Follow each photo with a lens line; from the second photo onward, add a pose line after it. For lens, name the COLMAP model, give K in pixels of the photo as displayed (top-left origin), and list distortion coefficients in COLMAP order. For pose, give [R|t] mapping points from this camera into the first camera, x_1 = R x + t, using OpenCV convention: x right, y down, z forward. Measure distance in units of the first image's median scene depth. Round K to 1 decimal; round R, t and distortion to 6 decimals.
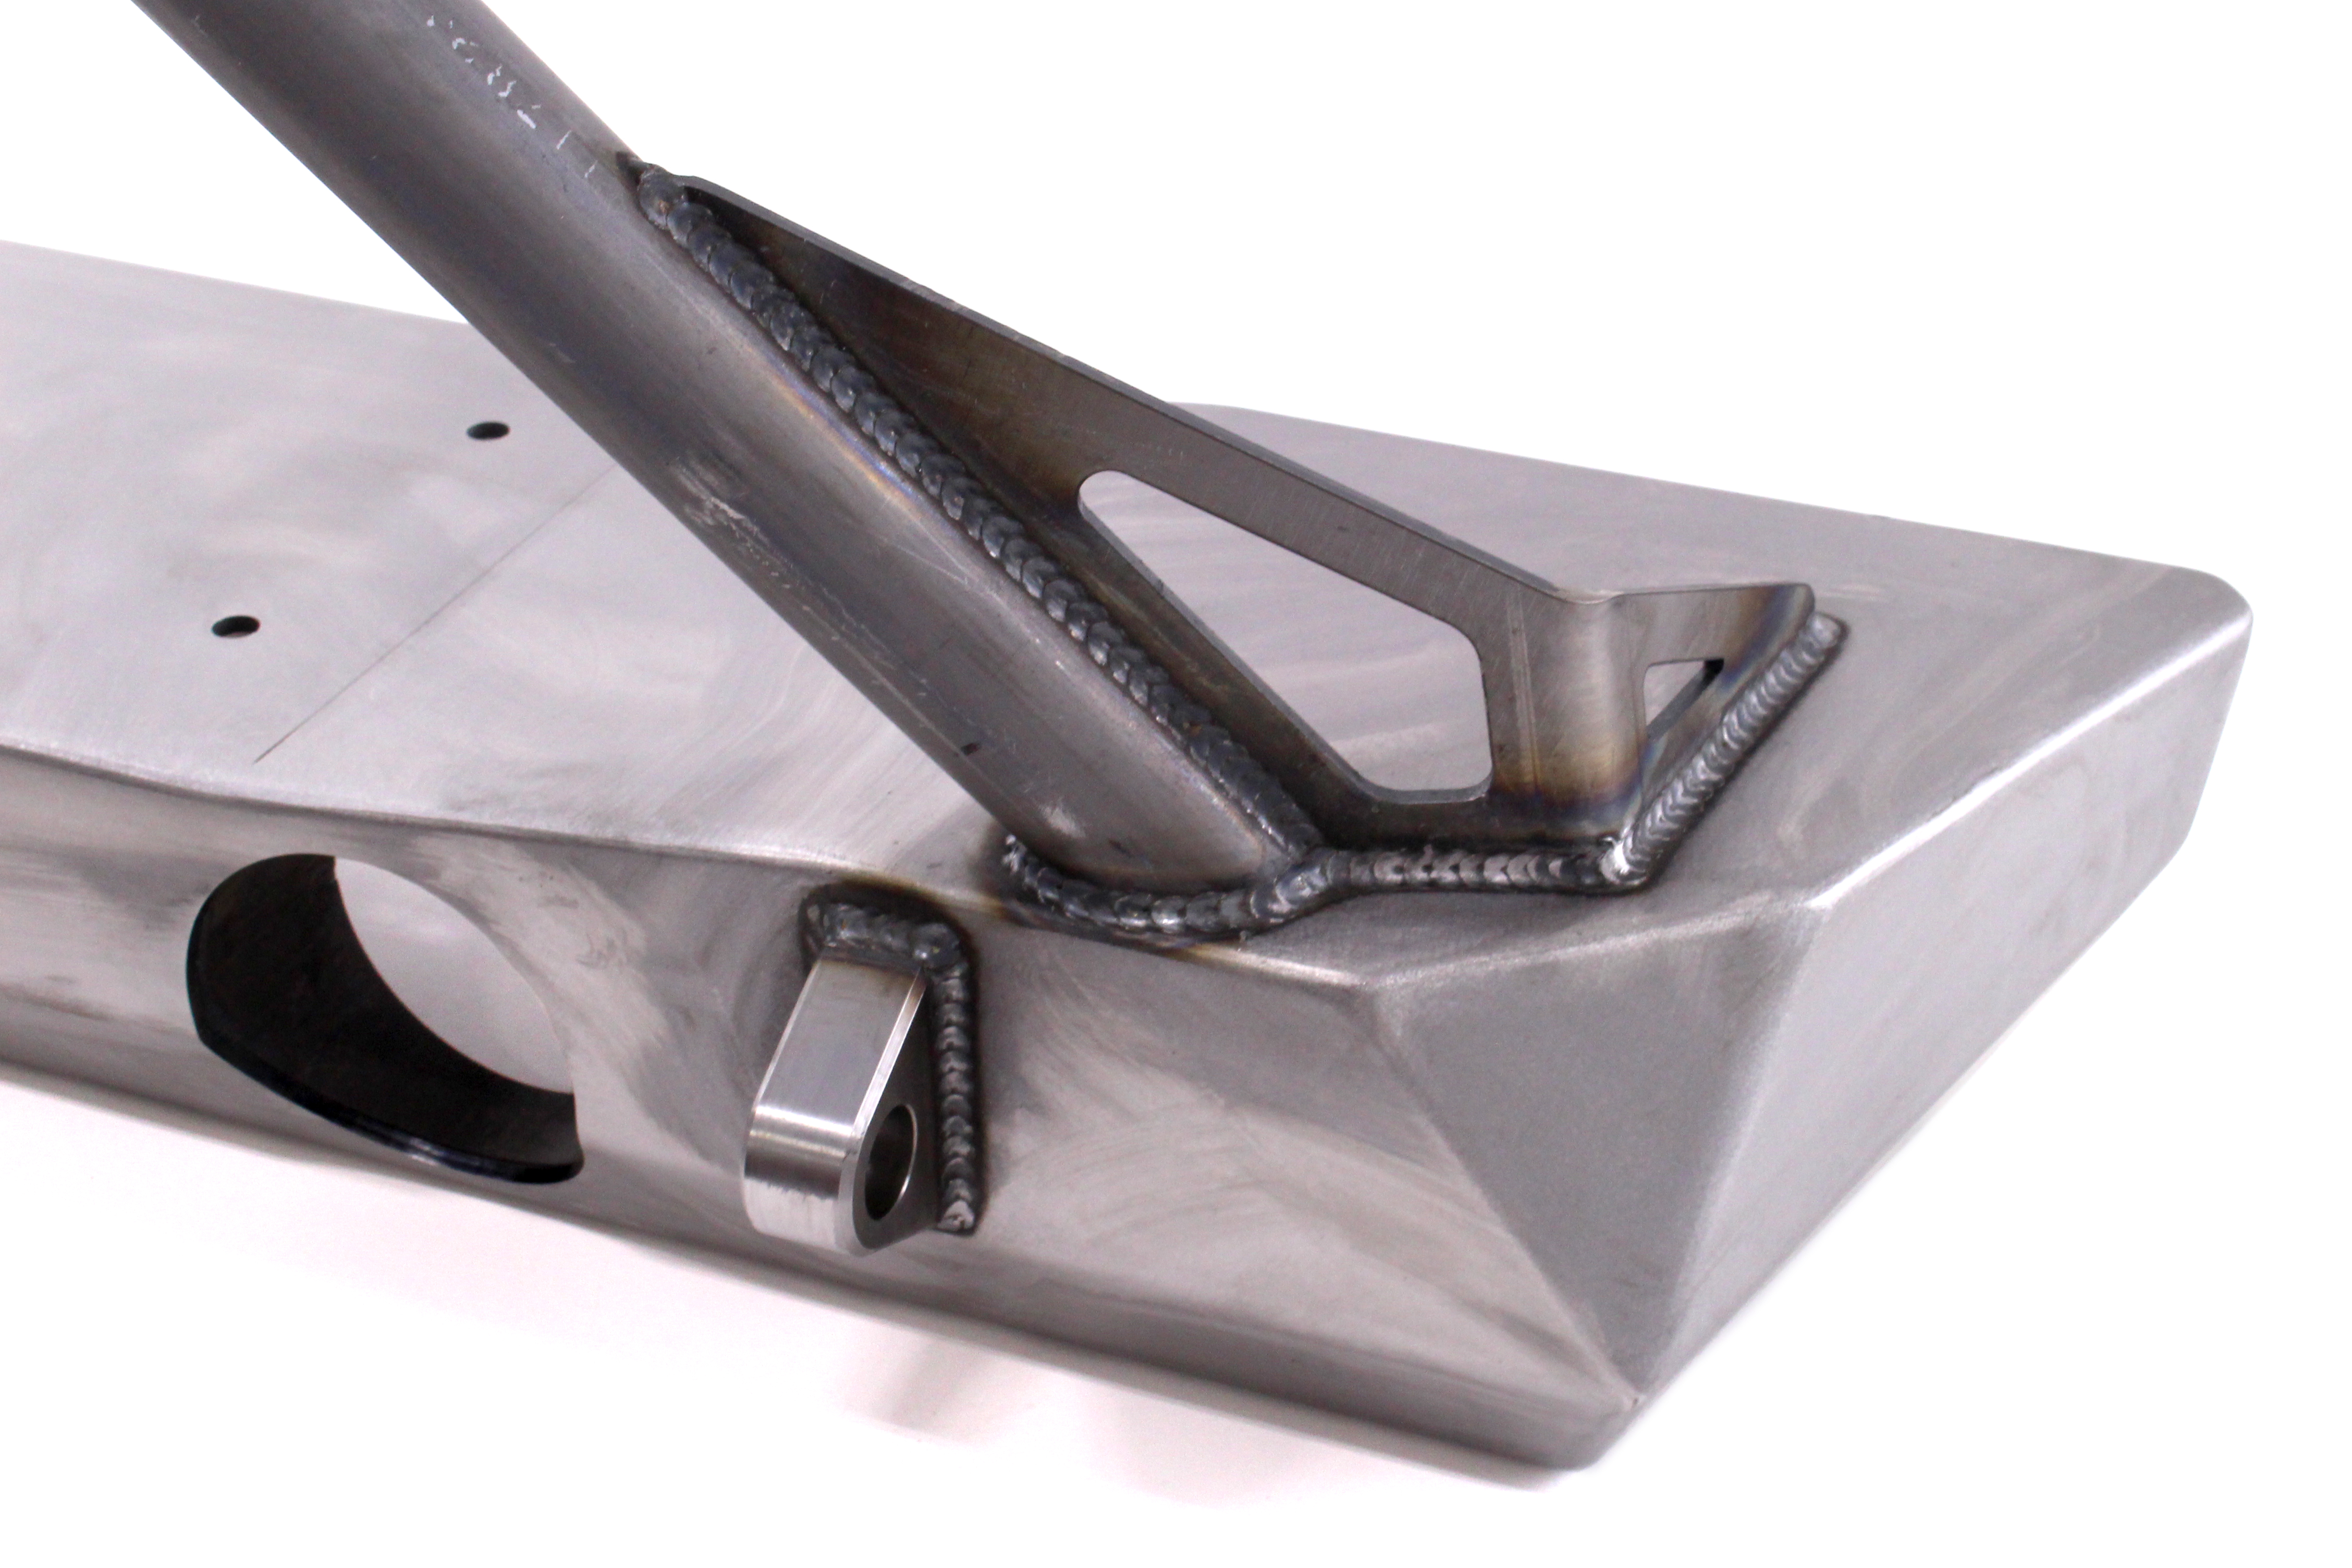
lens RADIAL K [[3447.0, 0, 1274.3], [0, 3447.0, 738.8], [0, 0, 1]] dist [-0.005383, 0.000000]
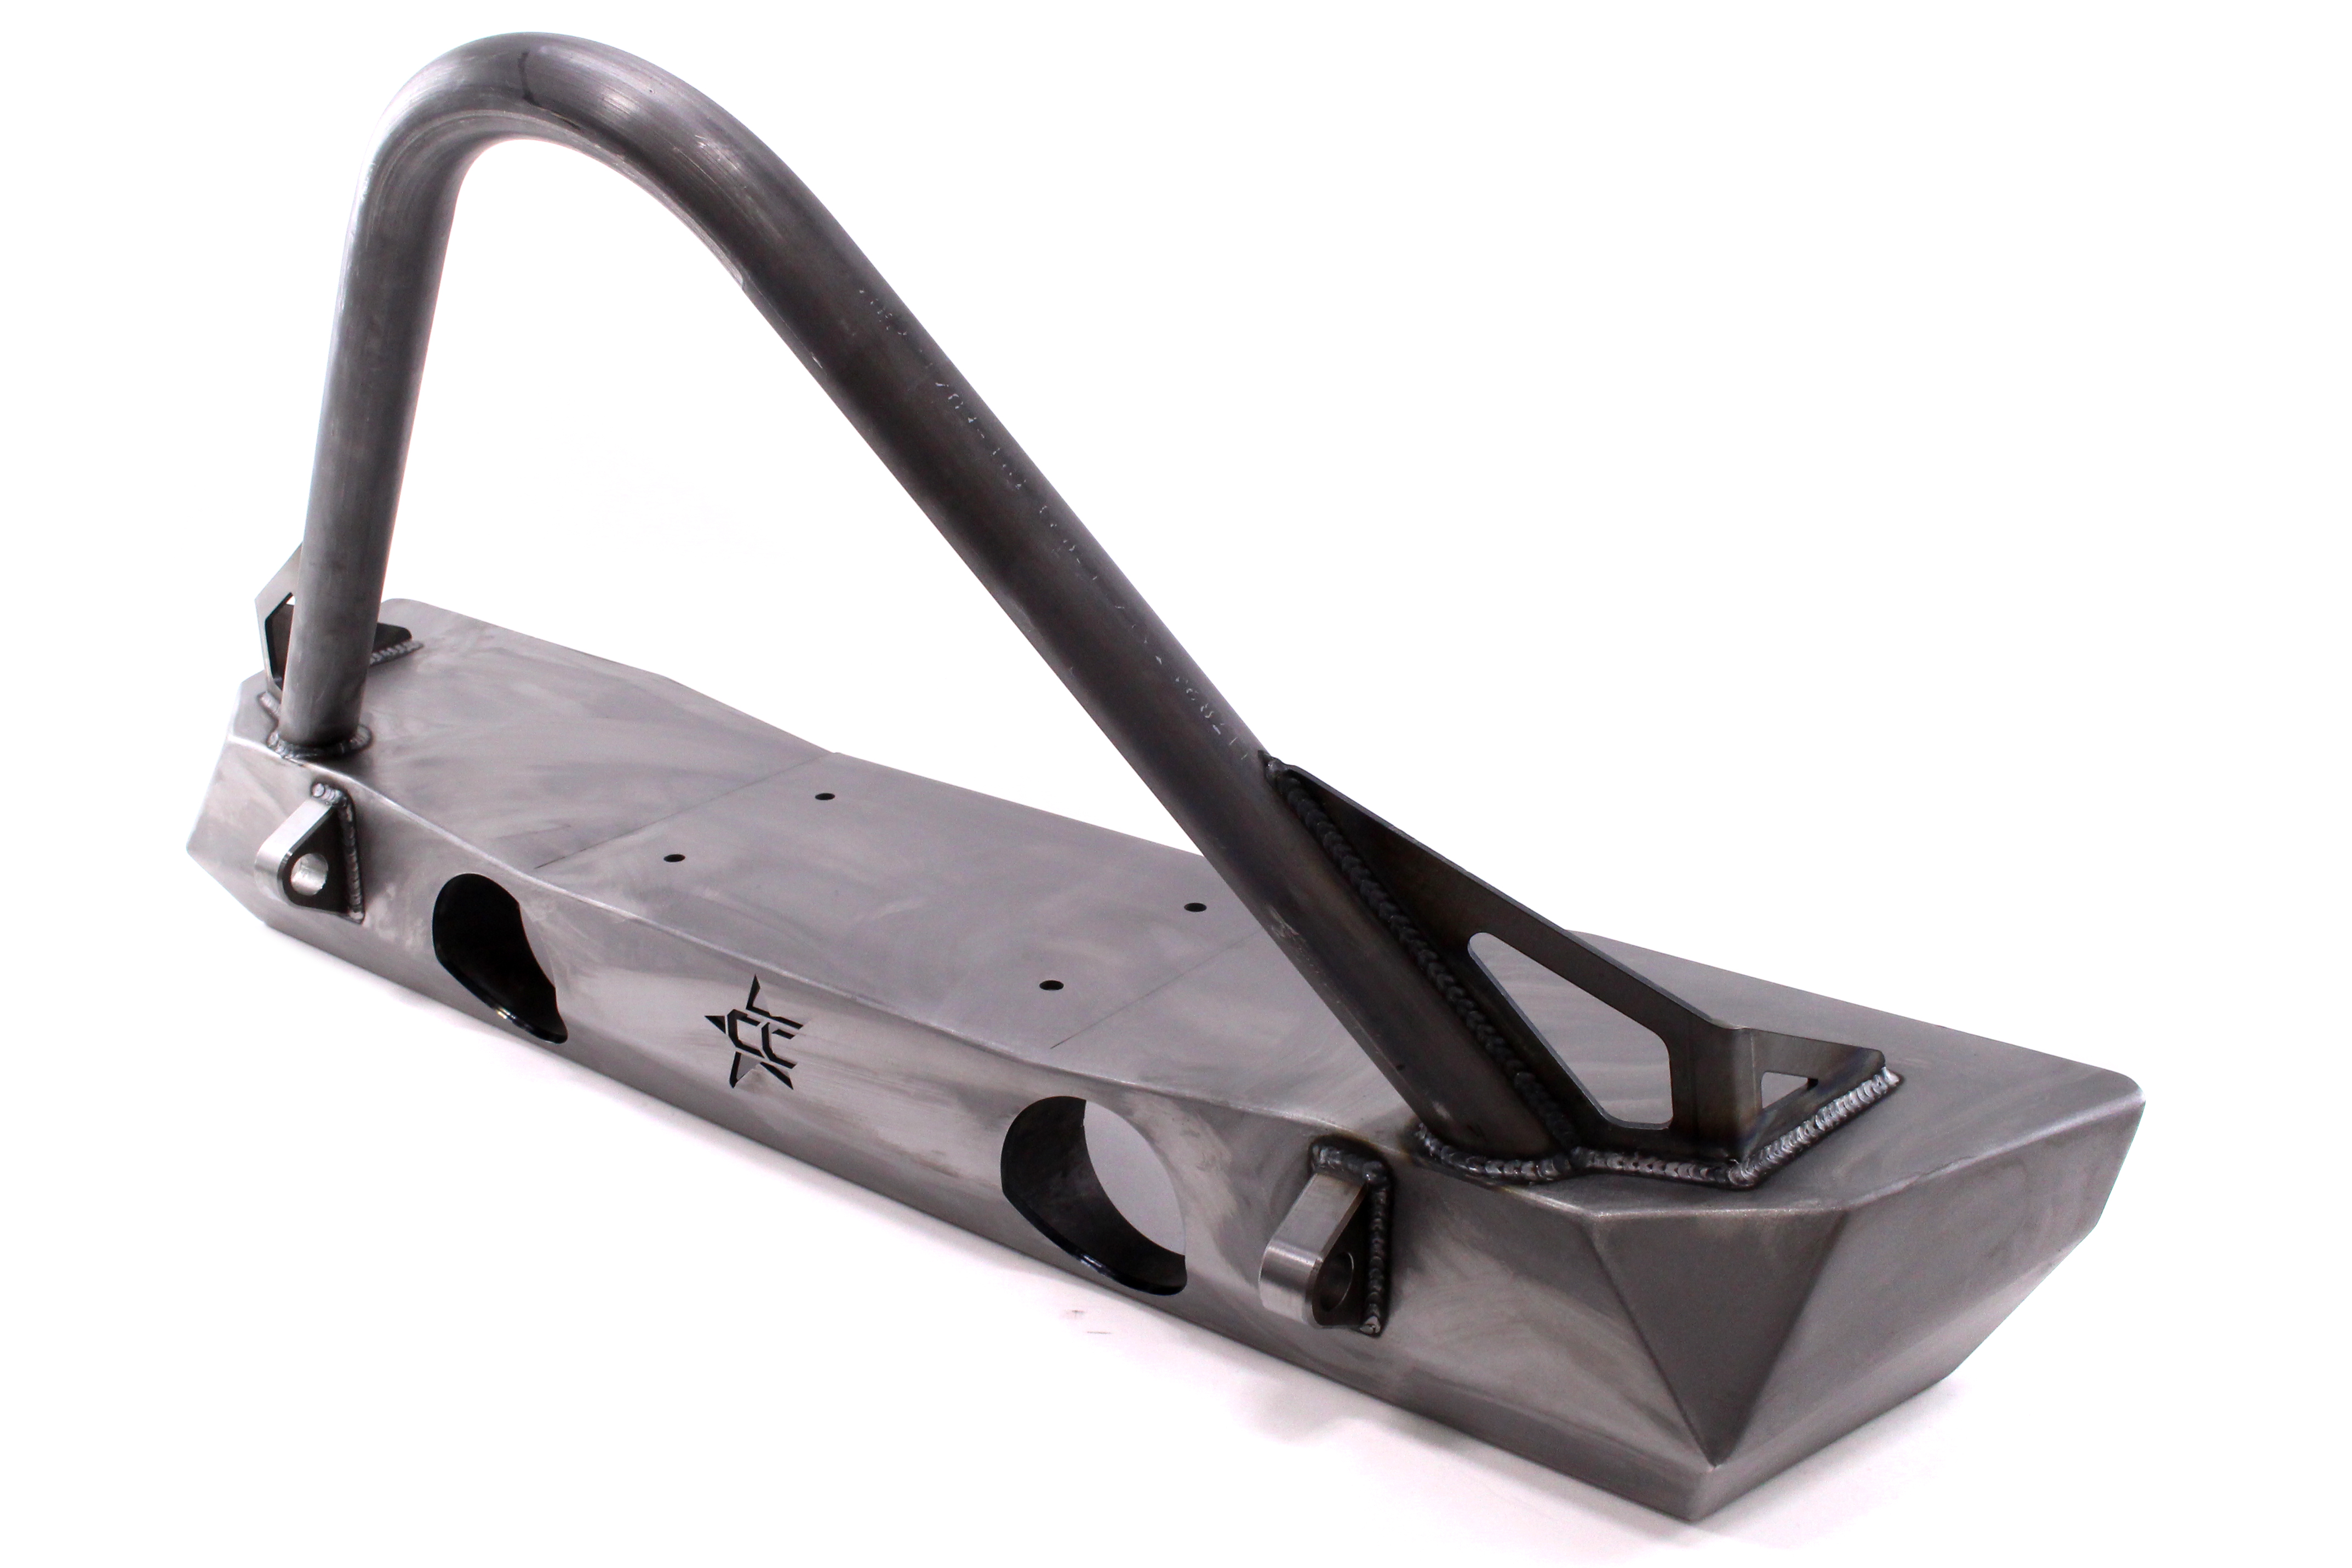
lens RADIAL K [[2490.2, 0, 1174.0], [0, 2490.2, 791.8], [0, 0, 1]] dist [-0.096777, 0.000000]
pose [[0.962588, 0.092213, -0.254797, 0.123491], [-0.136666, 0.977172, -0.162660, 0.090155], [0.233981, 0.191396, 0.953216, -0.374232]]
